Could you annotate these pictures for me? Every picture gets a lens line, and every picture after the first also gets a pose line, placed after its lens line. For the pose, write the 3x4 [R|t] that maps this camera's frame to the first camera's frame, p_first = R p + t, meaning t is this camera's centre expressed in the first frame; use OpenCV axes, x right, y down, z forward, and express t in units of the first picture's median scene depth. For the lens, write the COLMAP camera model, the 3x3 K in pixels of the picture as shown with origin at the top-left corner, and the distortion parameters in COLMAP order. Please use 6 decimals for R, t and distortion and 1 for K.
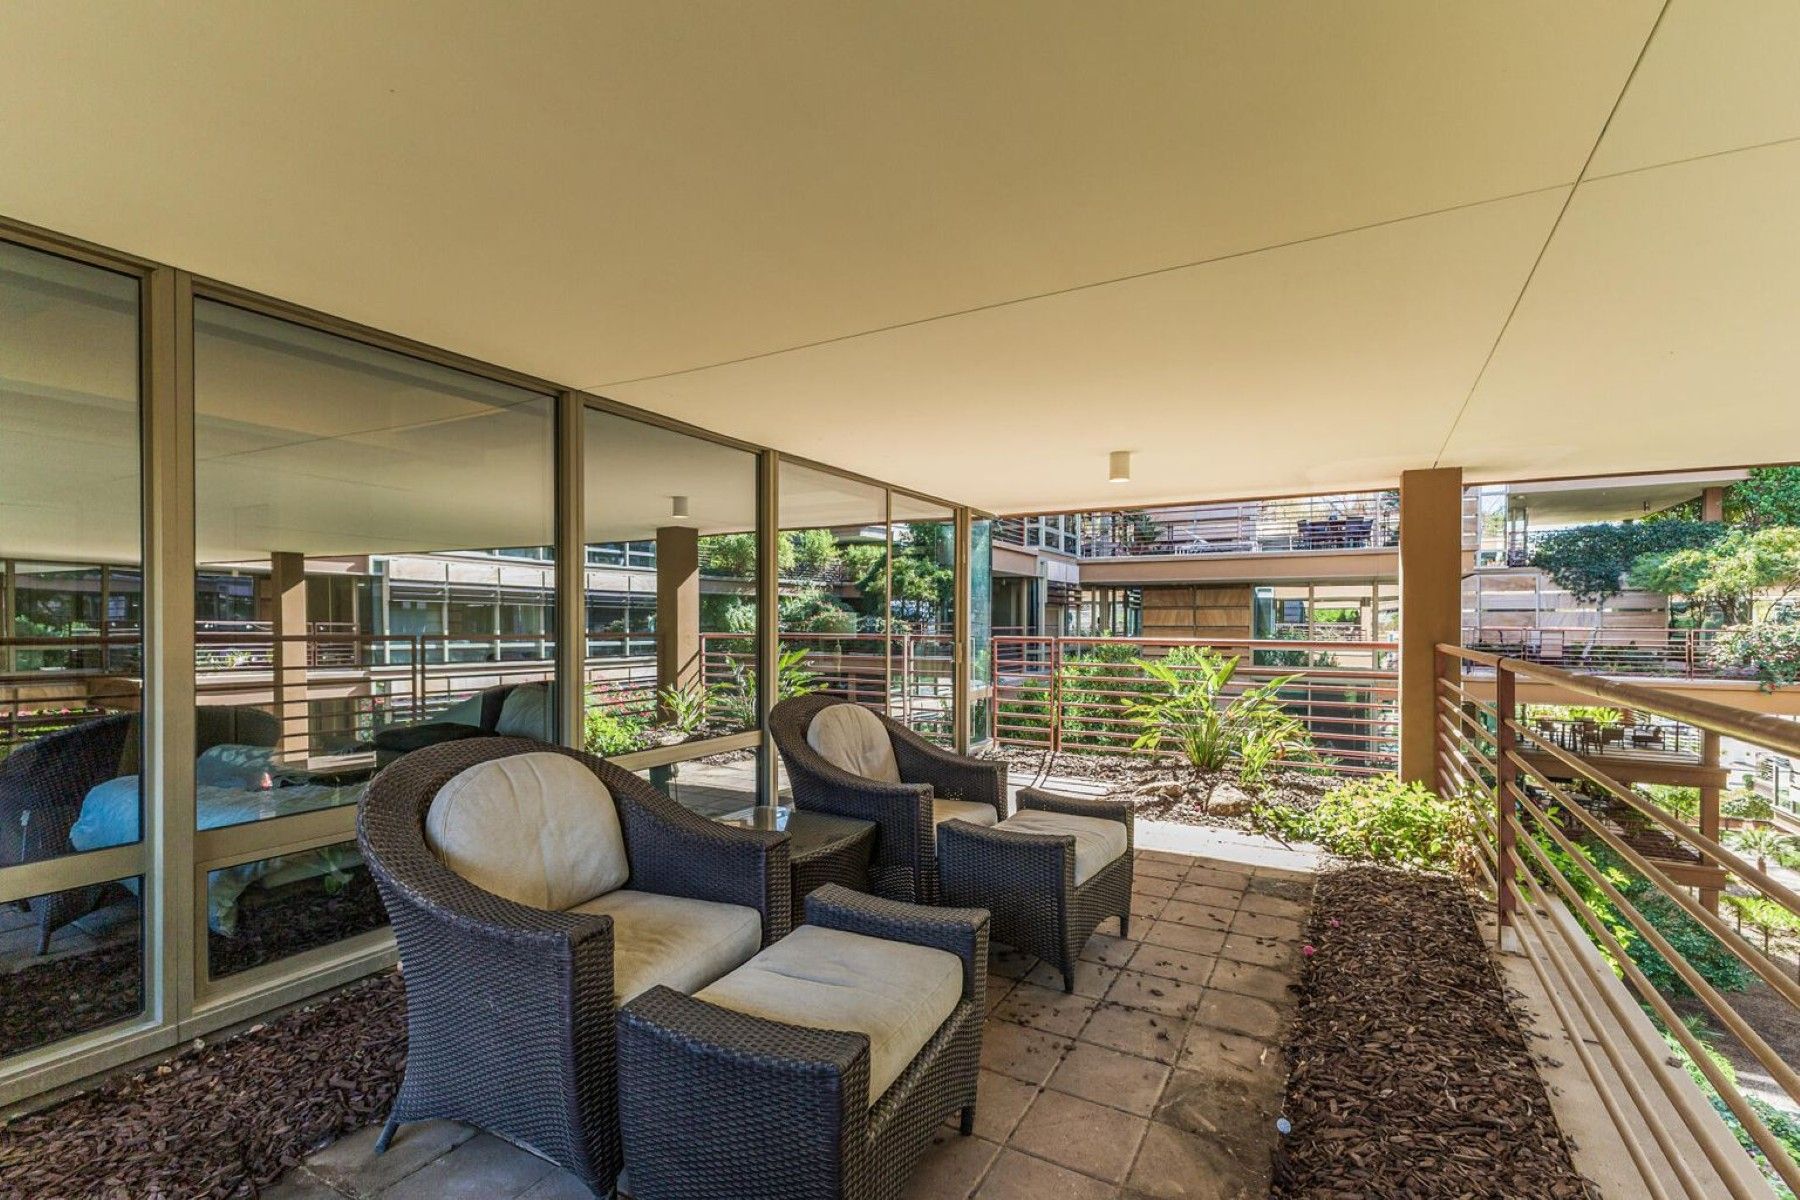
lens RADIAL K [[777.2, 0, 894.0], [0, 777.2, 616.3], [0, 0, 1]] dist [0.013709, -0.002435]
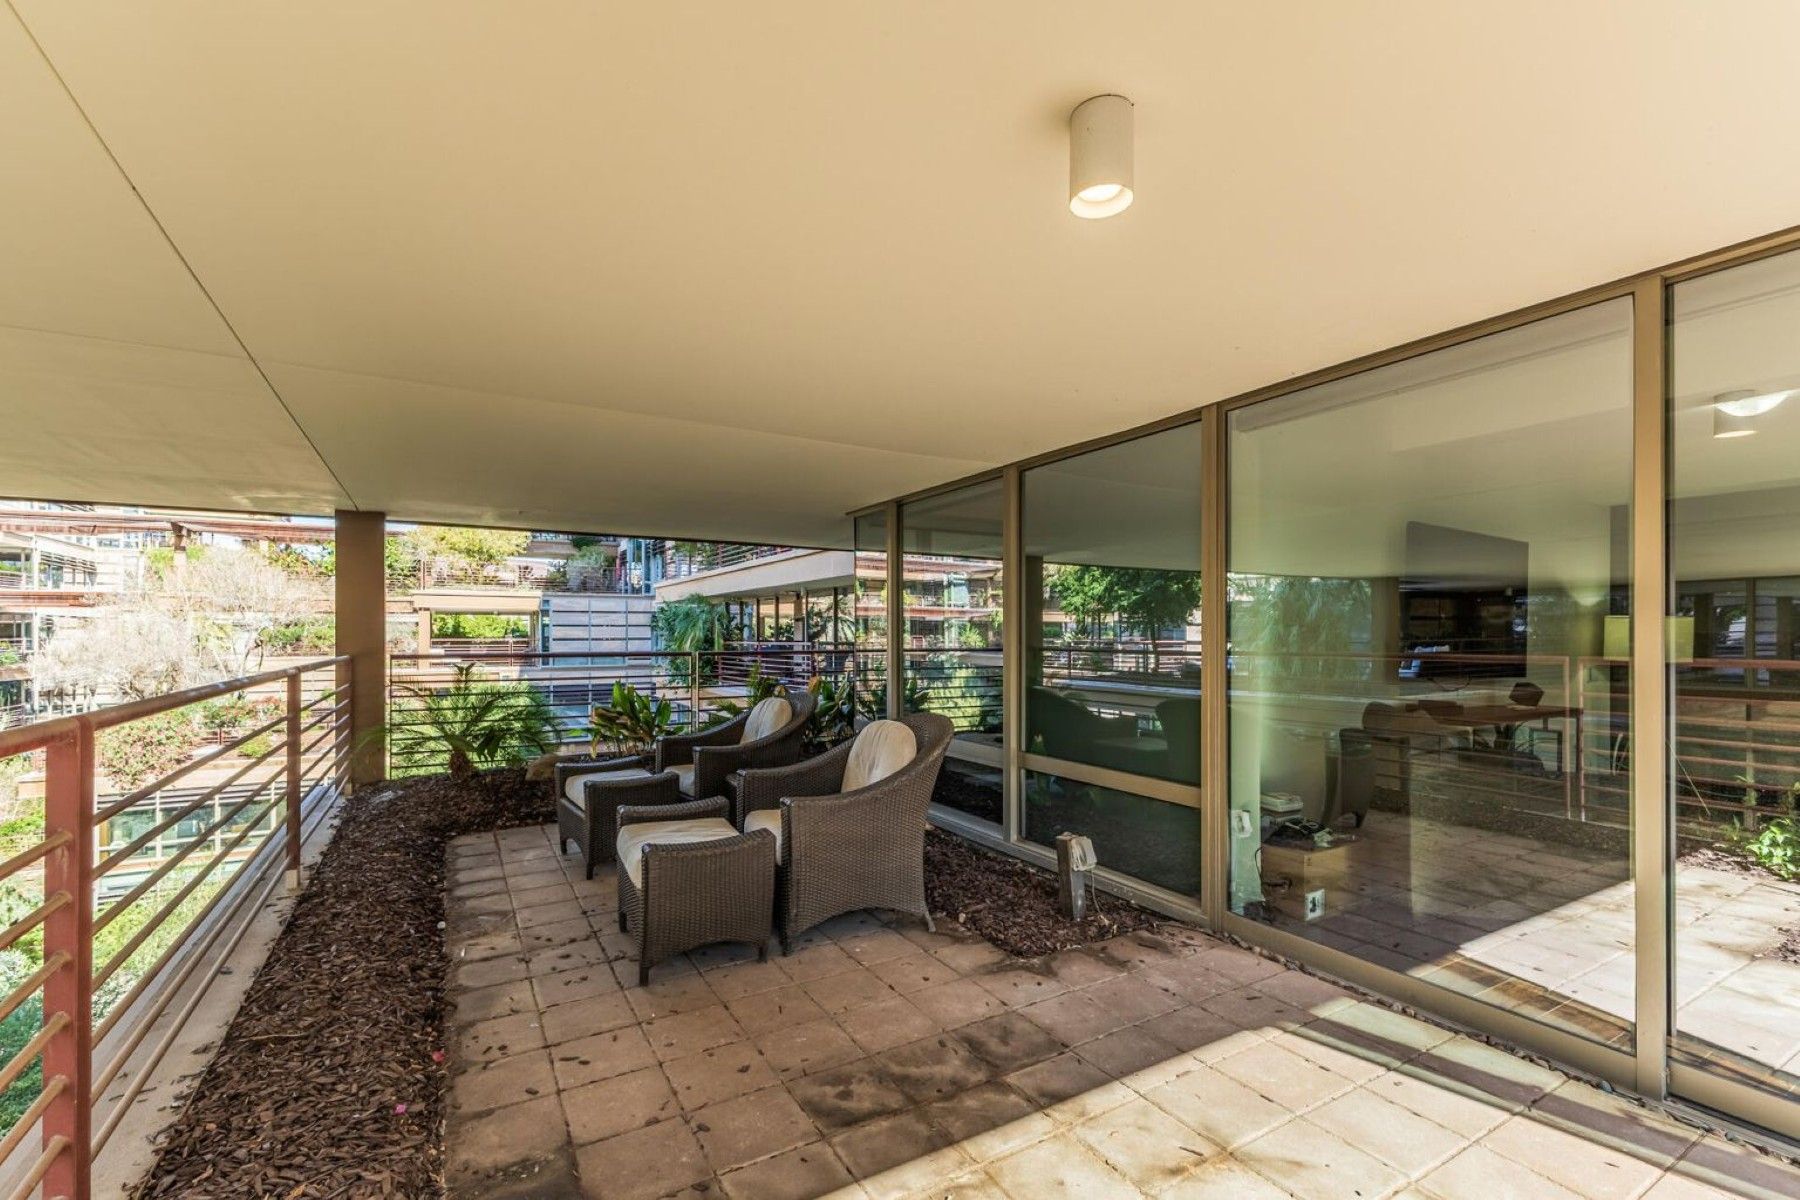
lens RADIAL K [[777.2, 0, 898.8], [0, 777.2, 617.4], [0, 0, 1]] dist [0.013709, -0.002435]
pose [[-0.487338, -0.017702, -0.873034, 1.135539], [0.004325, 0.999733, -0.022685, -0.002101], [0.873203, -0.014831, -0.487132, 2.034721]]
